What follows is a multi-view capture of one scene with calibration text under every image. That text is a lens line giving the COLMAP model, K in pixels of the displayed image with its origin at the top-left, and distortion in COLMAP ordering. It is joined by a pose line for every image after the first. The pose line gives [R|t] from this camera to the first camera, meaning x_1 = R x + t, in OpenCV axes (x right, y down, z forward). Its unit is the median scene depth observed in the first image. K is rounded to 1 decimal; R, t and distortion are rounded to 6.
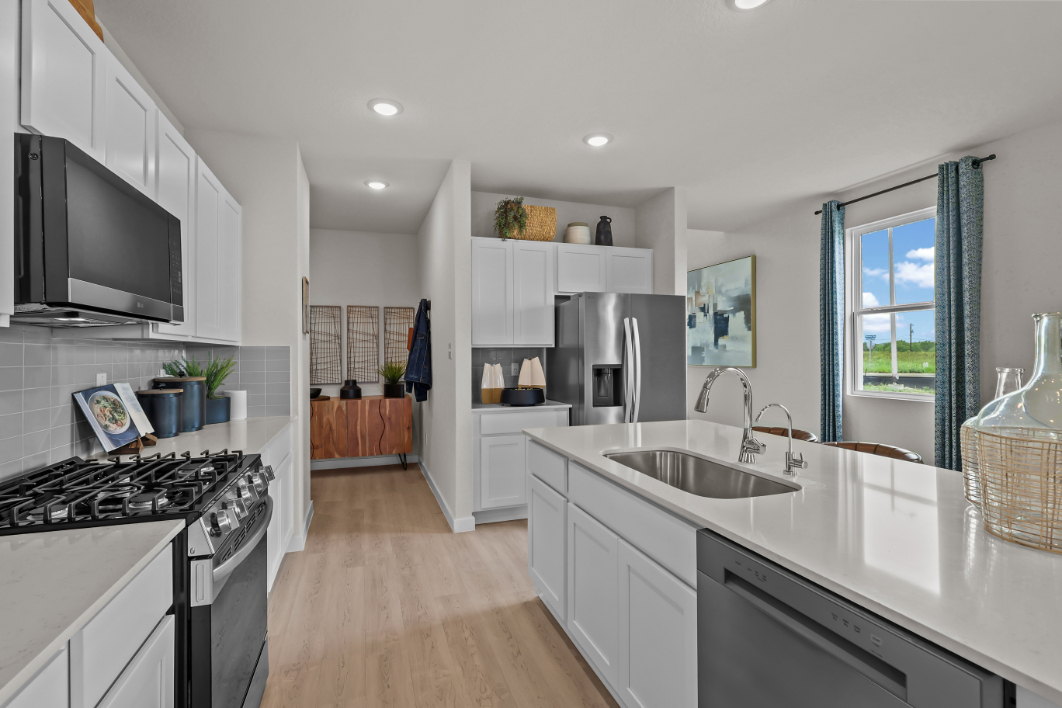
lens RADIAL K [[491.7, 0, 528.2], [0, 491.7, 353.5], [0, 0, 1]] dist [-0.001726, 0.001235]
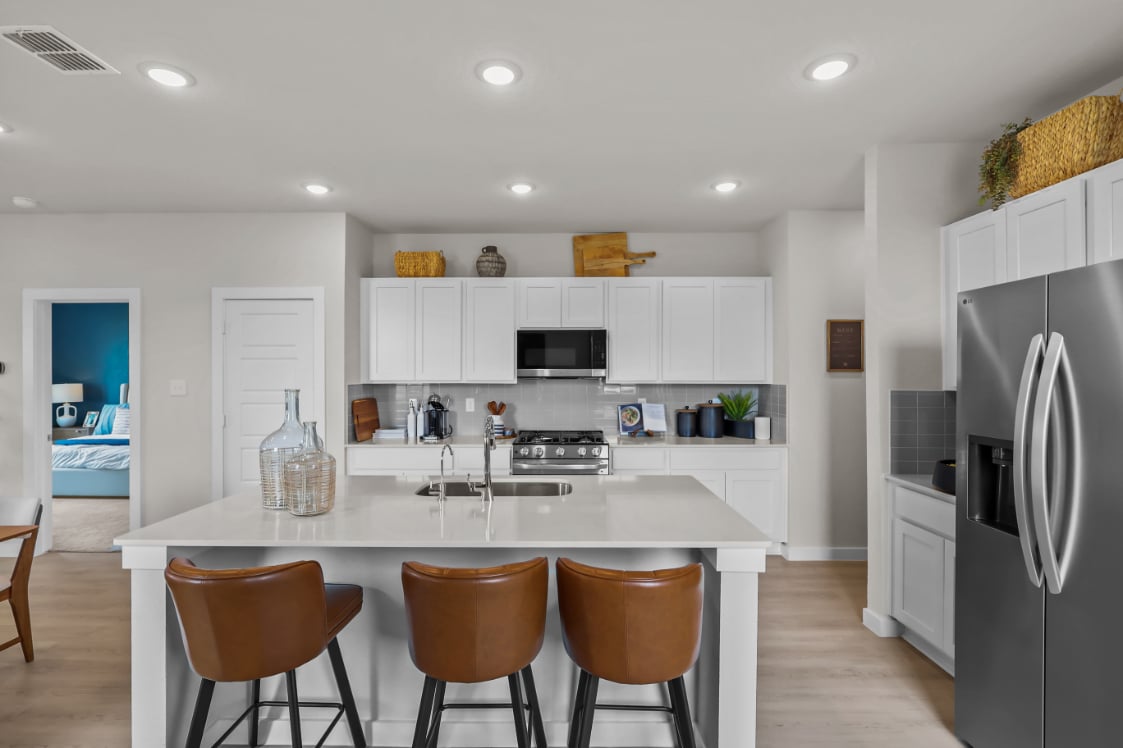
lens RADIAL K [[517.0, 0, 563.4], [0, 517.0, 371.1], [0, 0, 1]] dist [-0.000861, 0.000576]
pose [[-0.321668, -0.001653, -0.946851, 0.800120], [0.001958, 0.999995, -0.002412, -0.042996], [0.946851, -0.002630, -0.321663, 0.813440]]
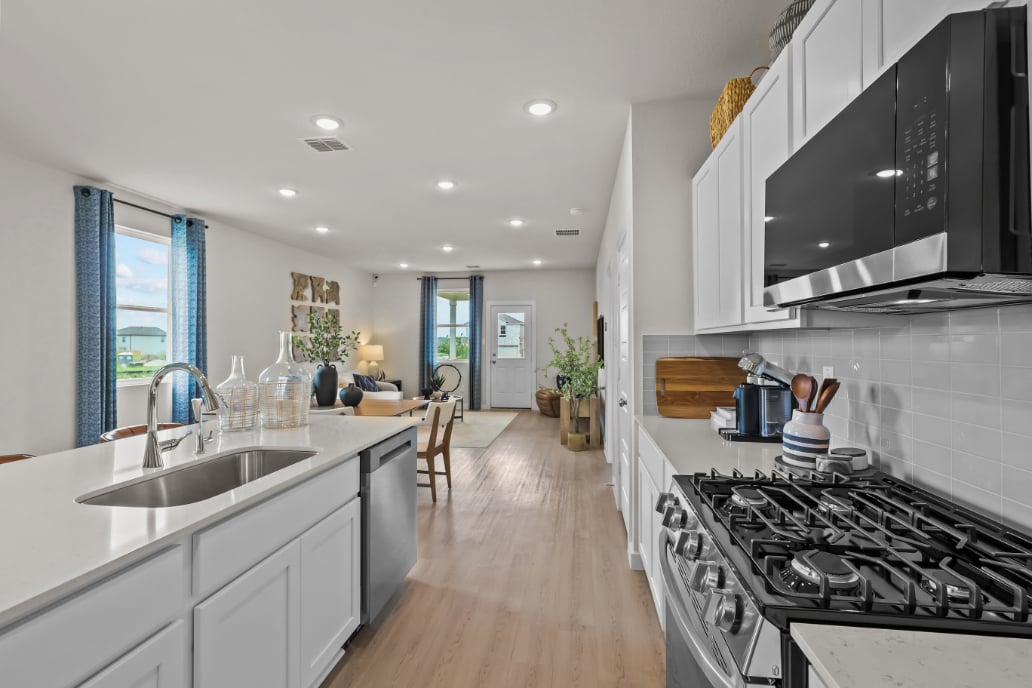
lens RADIAL K [[477.8, 0, 513.3], [0, 477.8, 343.5], [0, 0, 1]] dist [-0.001726, 0.001235]
pose [[-0.894129, 0.004124, 0.447790, -0.292973], [0.004670, 0.999989, 0.000115, -0.004206], [-0.447785, 0.002194, -0.894139, 0.781458]]
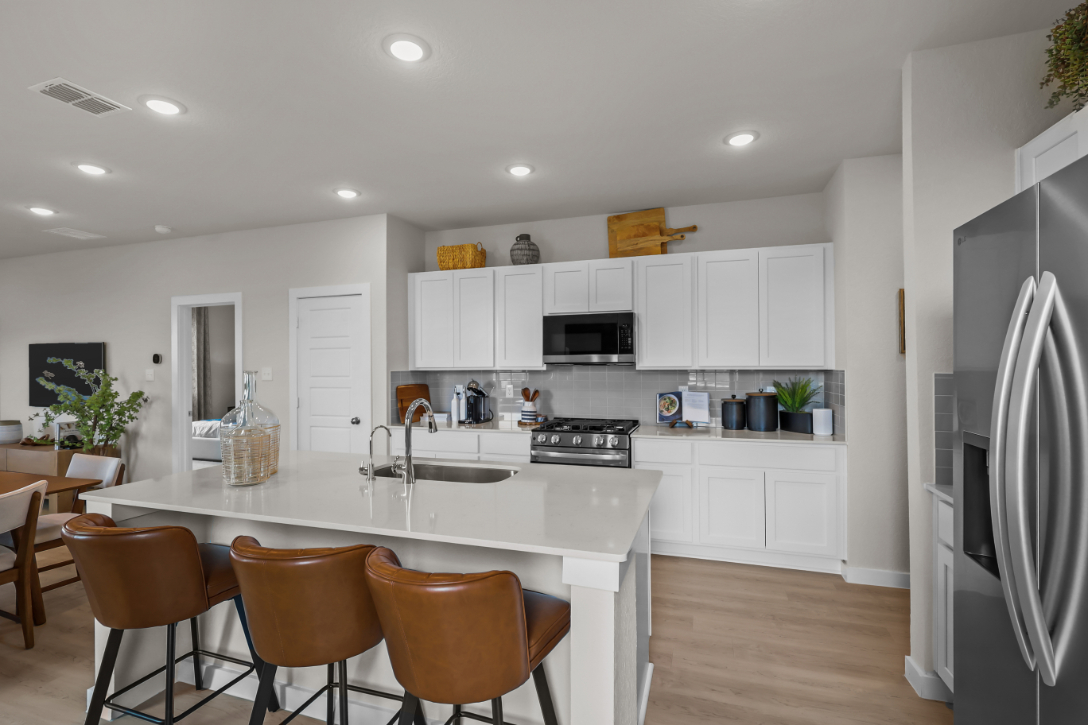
lens RADIAL K [[500.8, 0, 545.8], [0, 500.8, 359.7], [0, 0, 1]] dist [-0.000861, 0.000576]
pose [[-0.590127, -0.003774, -0.807302, 0.625923], [0.008358, 0.999907, -0.010783, -0.027986], [0.807267, -0.013111, -0.590041, 1.010711]]
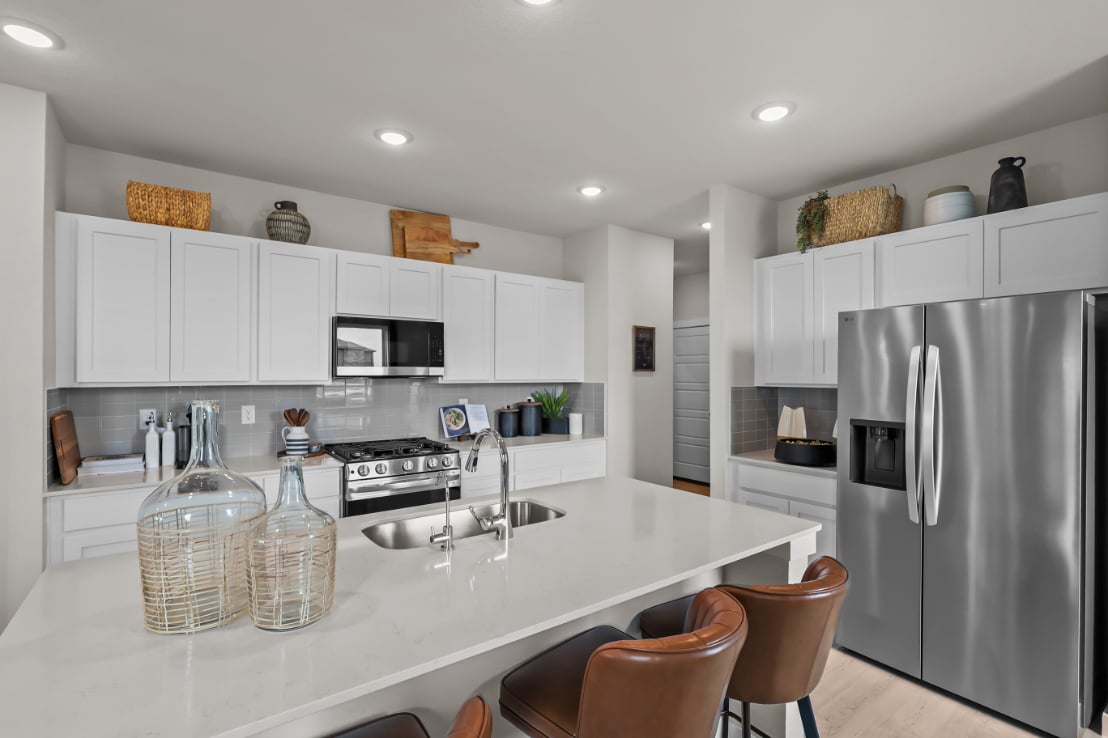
lens RADIAL K [[511.8, 0, 552.4], [0, 511.8, 371.8], [0, 0, 1]] dist [-0.001264, 0.001119]
pose [[0.306017, 0.003081, -0.952021, 0.702356], [-0.003311, 0.999992, 0.002172, -0.043564], [0.952020, 0.002488, 0.306025, 0.411754]]
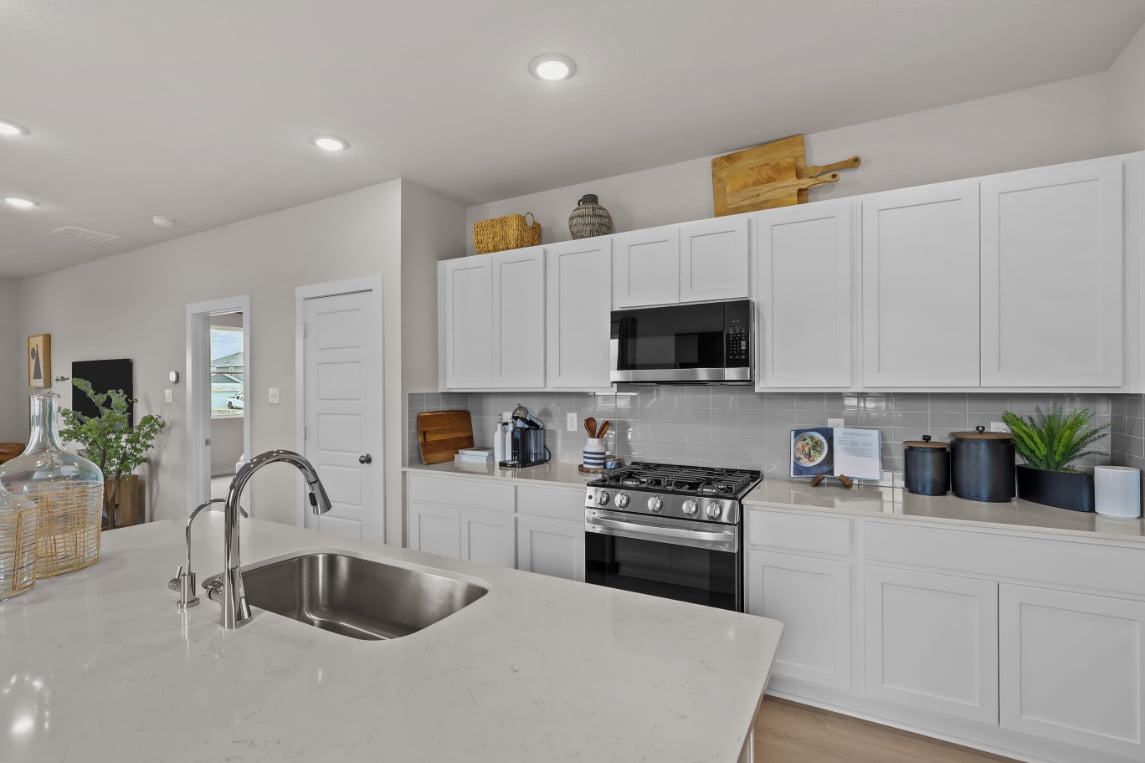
lens RADIAL K [[531.0, 0, 573.6], [0, 531.0, 385.0], [0, 0, 1]] dist [-0.003722, 0.000409]
pose [[-0.731768, 0.003259, -0.681546, 0.295857], [0.007183, 0.999970, -0.002931, -0.025939], [0.681516, -0.007040, -0.731769, 0.884003]]
